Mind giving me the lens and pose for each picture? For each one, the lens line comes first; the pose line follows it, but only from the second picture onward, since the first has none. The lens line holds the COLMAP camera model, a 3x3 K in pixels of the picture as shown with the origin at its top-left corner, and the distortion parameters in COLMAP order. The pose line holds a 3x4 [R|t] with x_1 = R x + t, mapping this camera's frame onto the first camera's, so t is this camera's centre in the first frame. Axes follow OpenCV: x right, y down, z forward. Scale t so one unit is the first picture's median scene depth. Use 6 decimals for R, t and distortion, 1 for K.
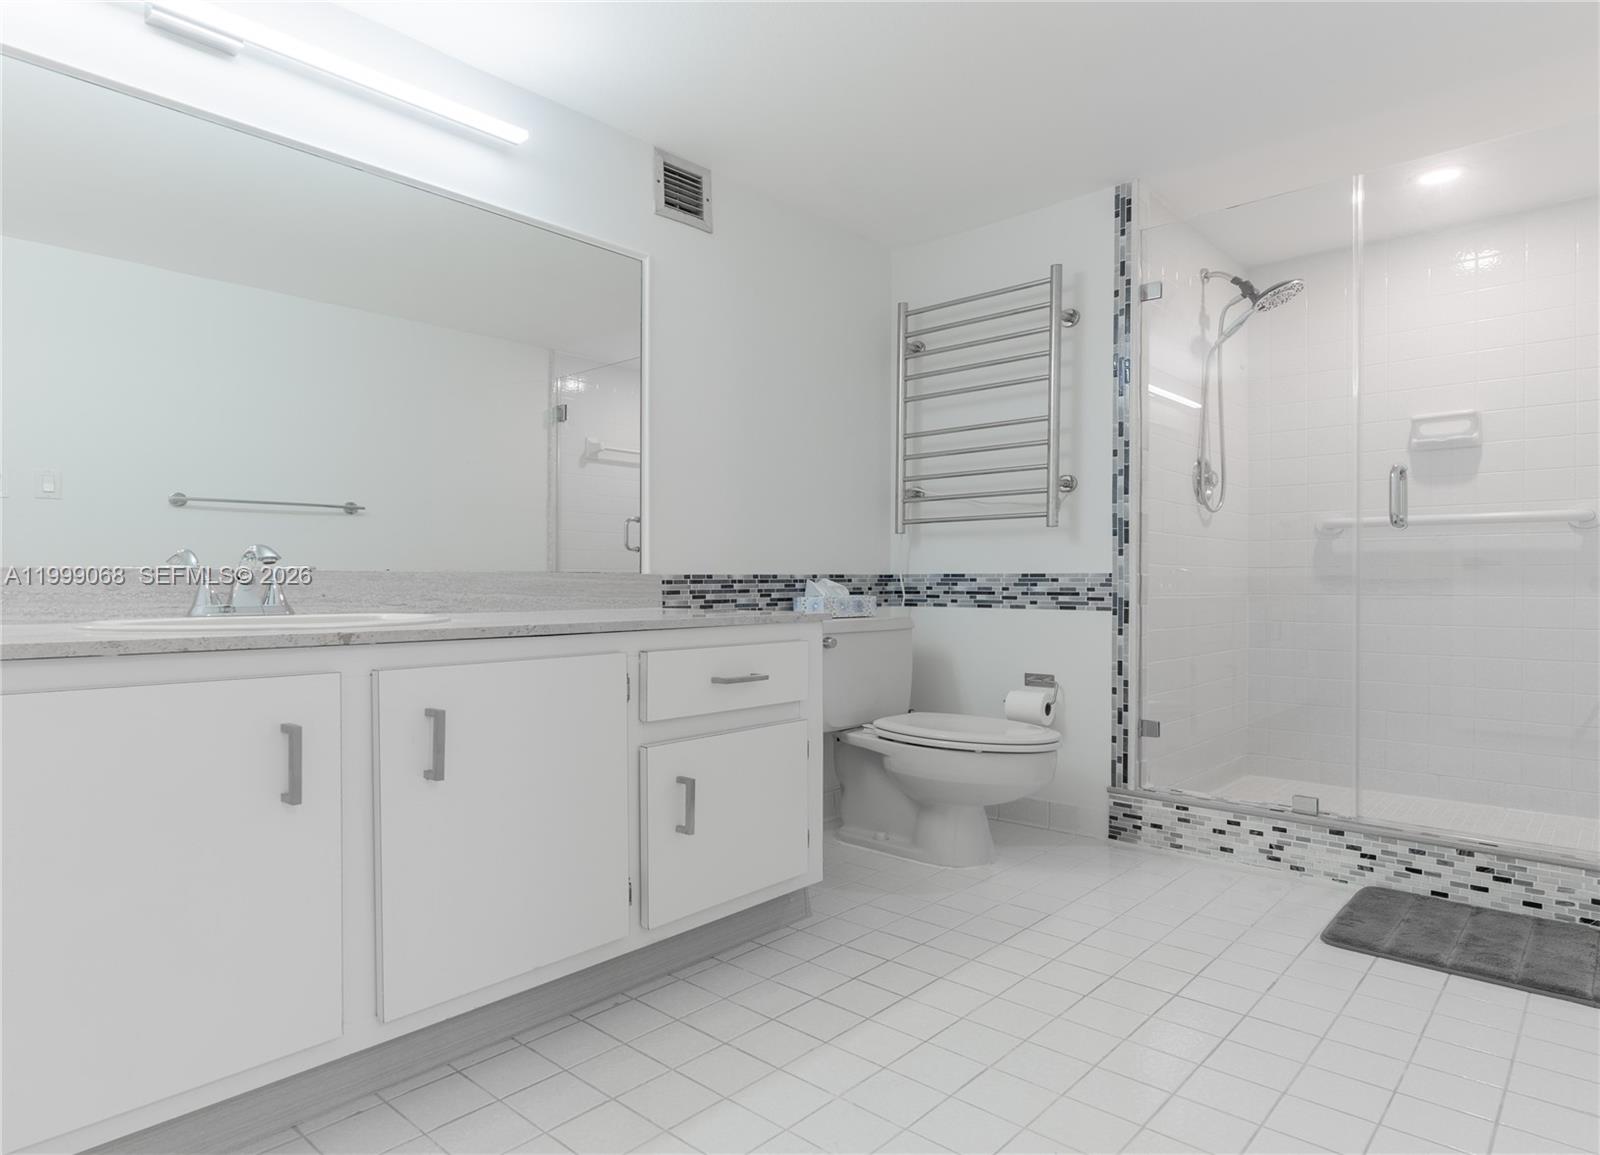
lens RADIAL K [[931.8, 0, 752.1], [0, 931.8, 590.3], [0, 0, 1]] dist [0.001979, -0.001696]
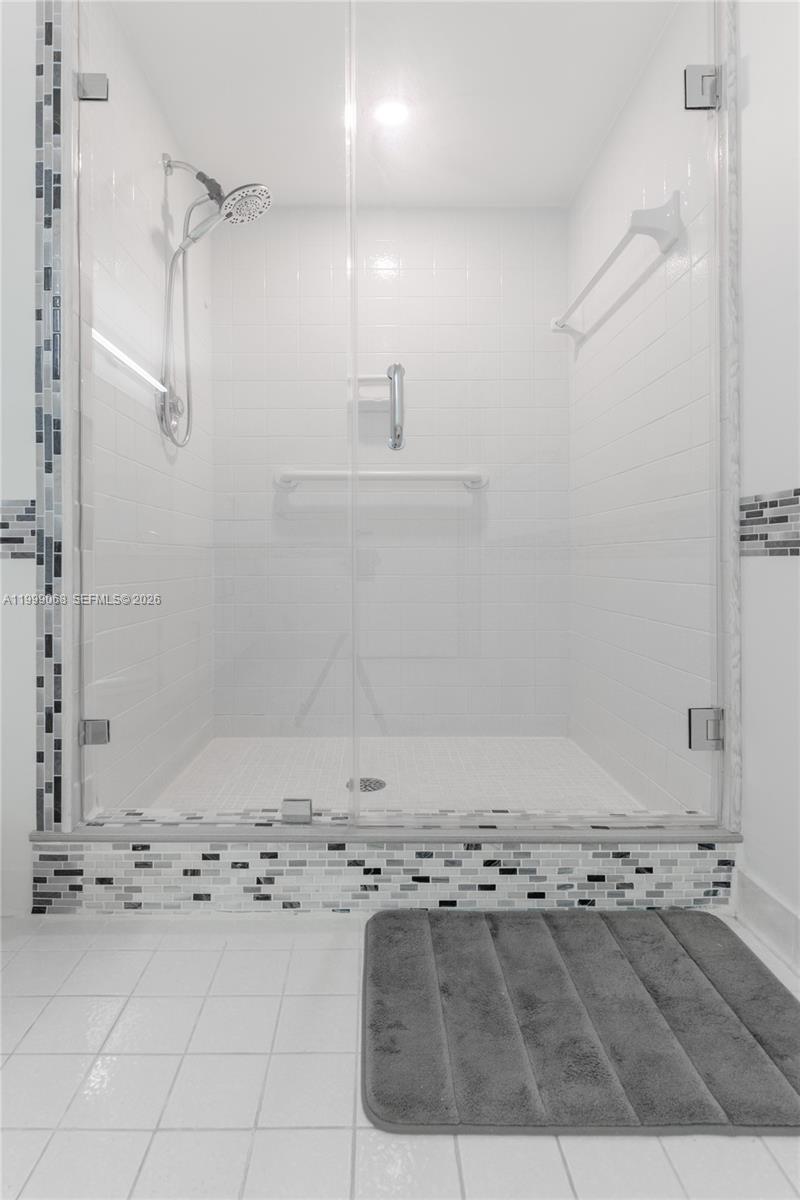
lens RADIAL K [[631.9, 0, 351.7], [0, 631.9, 561.1], [0, 0, 1]] dist [0.003005, -0.002252]
pose [[0.745286, -0.003401, 0.666736, 0.271432], [0.009190, 0.999944, -0.005172, 0.029993], [-0.666681, 0.009982, 0.745276, 0.556780]]
